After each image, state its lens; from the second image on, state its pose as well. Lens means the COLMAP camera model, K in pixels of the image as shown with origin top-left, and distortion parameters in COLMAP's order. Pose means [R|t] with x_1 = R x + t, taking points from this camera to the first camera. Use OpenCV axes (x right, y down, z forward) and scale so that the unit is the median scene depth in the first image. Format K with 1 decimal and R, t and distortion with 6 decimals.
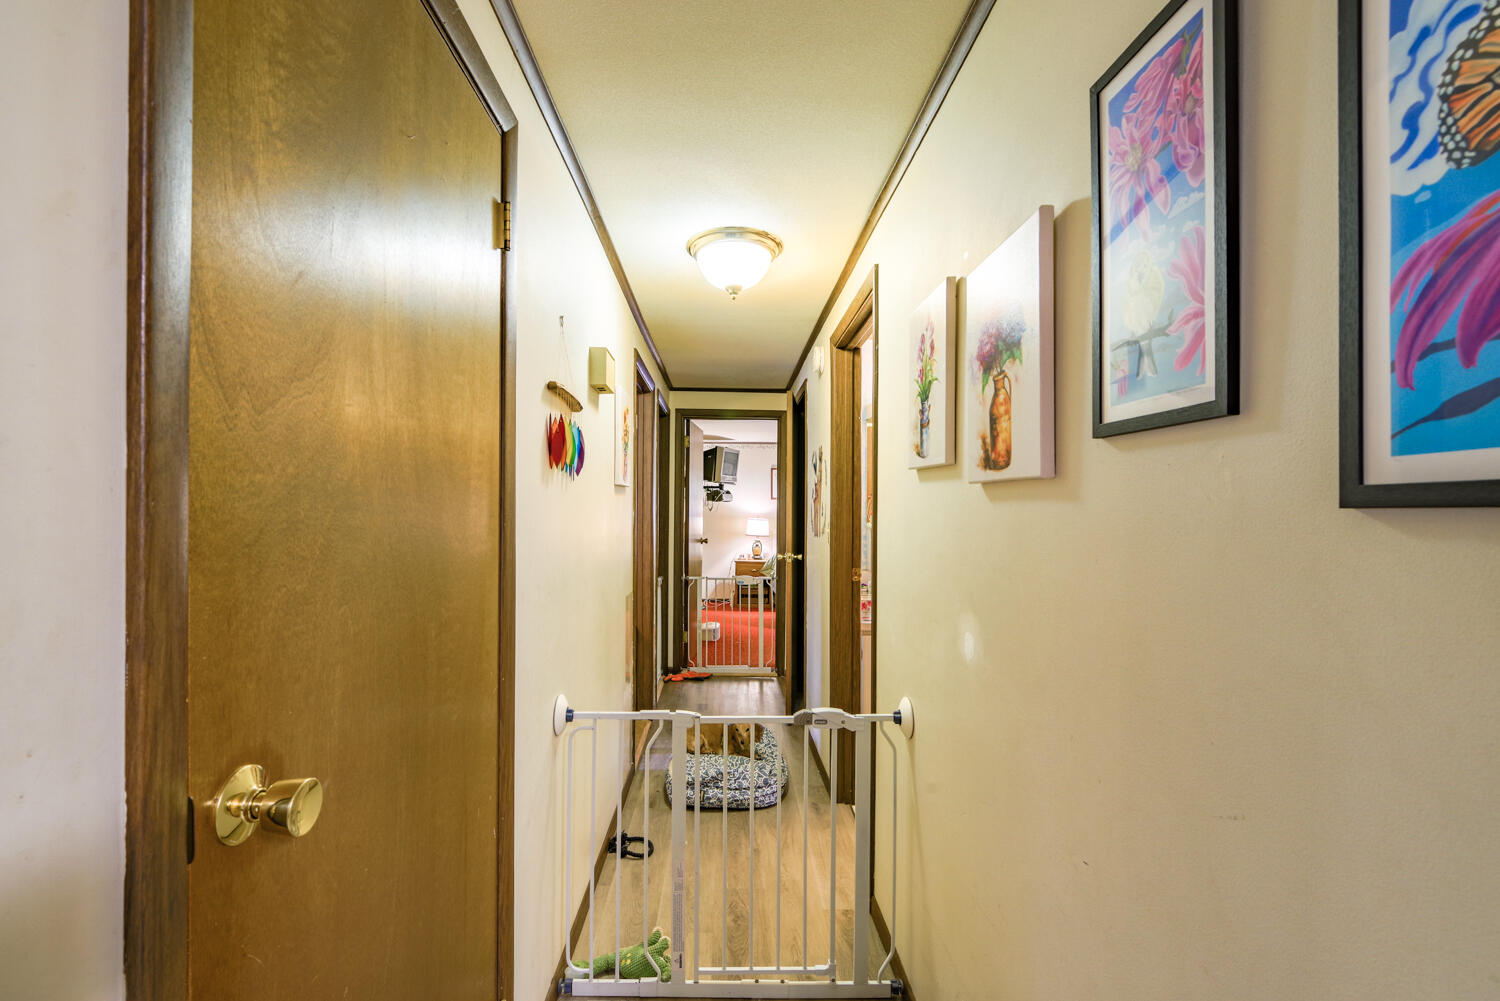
lens RADIAL K [[653.8, 0, 749.5], [0, 653.8, 507.9], [0, 0, 1]] dist [-0.013166, -0.000208]
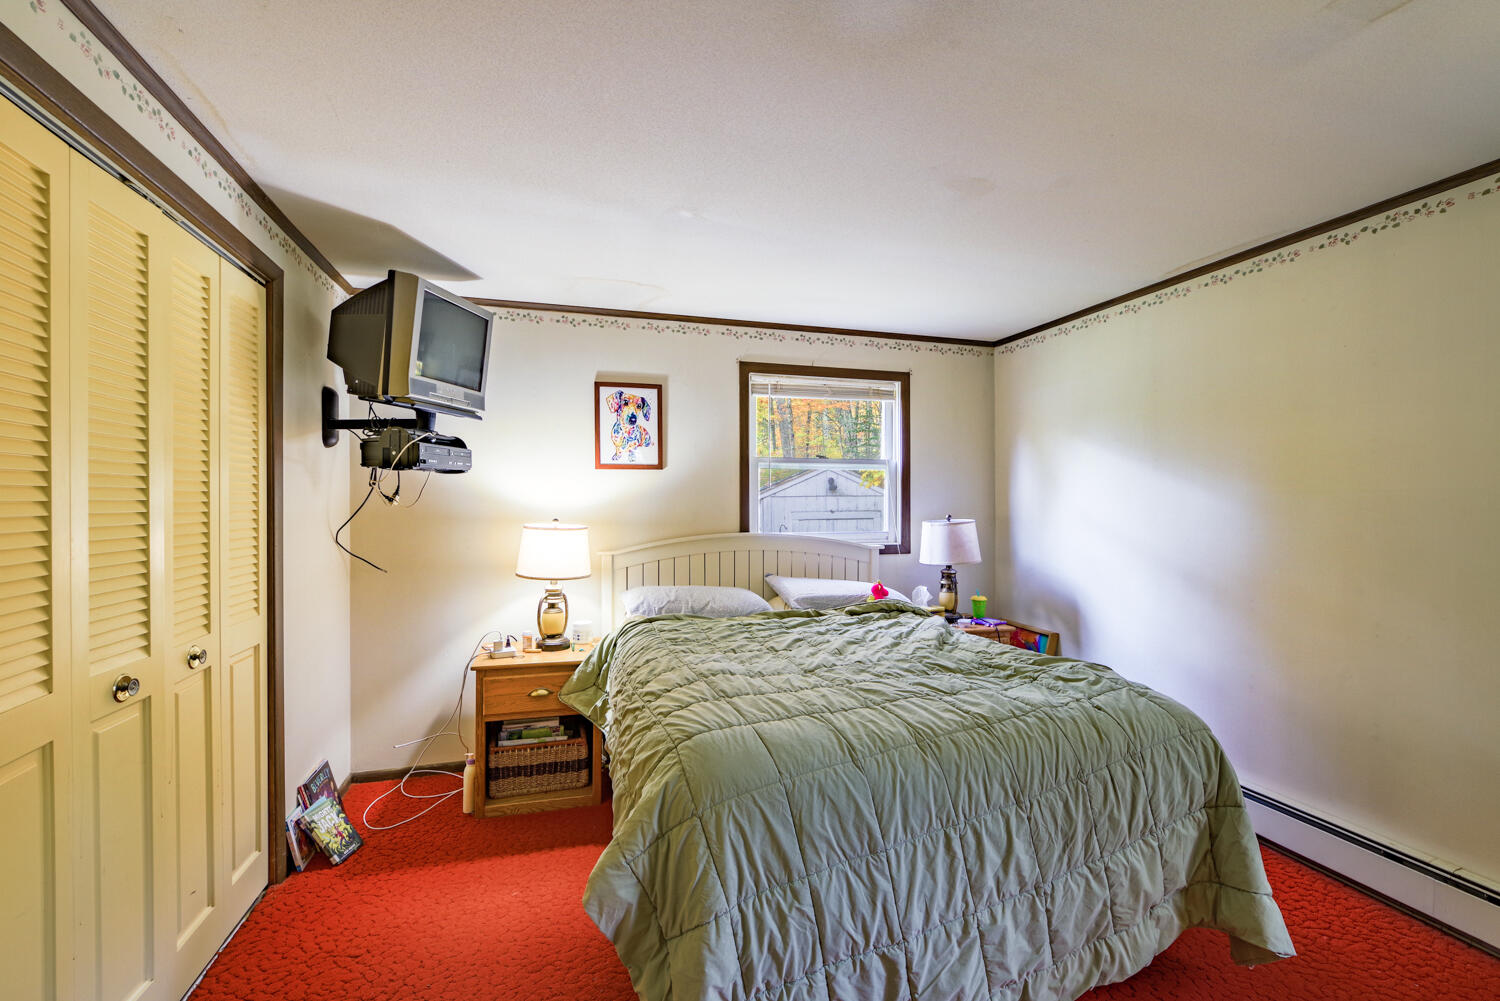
lens RADIAL K [[653.8, 0, 750.6], [0, 653.8, 502.8], [0, 0, 1]] dist [-0.013166, -0.000208]
pose [[0.967021, -0.006749, 0.254608, 0.024874], [0.006995, 0.999976, -0.000062, 0.006280], [-0.254602, 0.001841, 0.967044, 0.665709]]
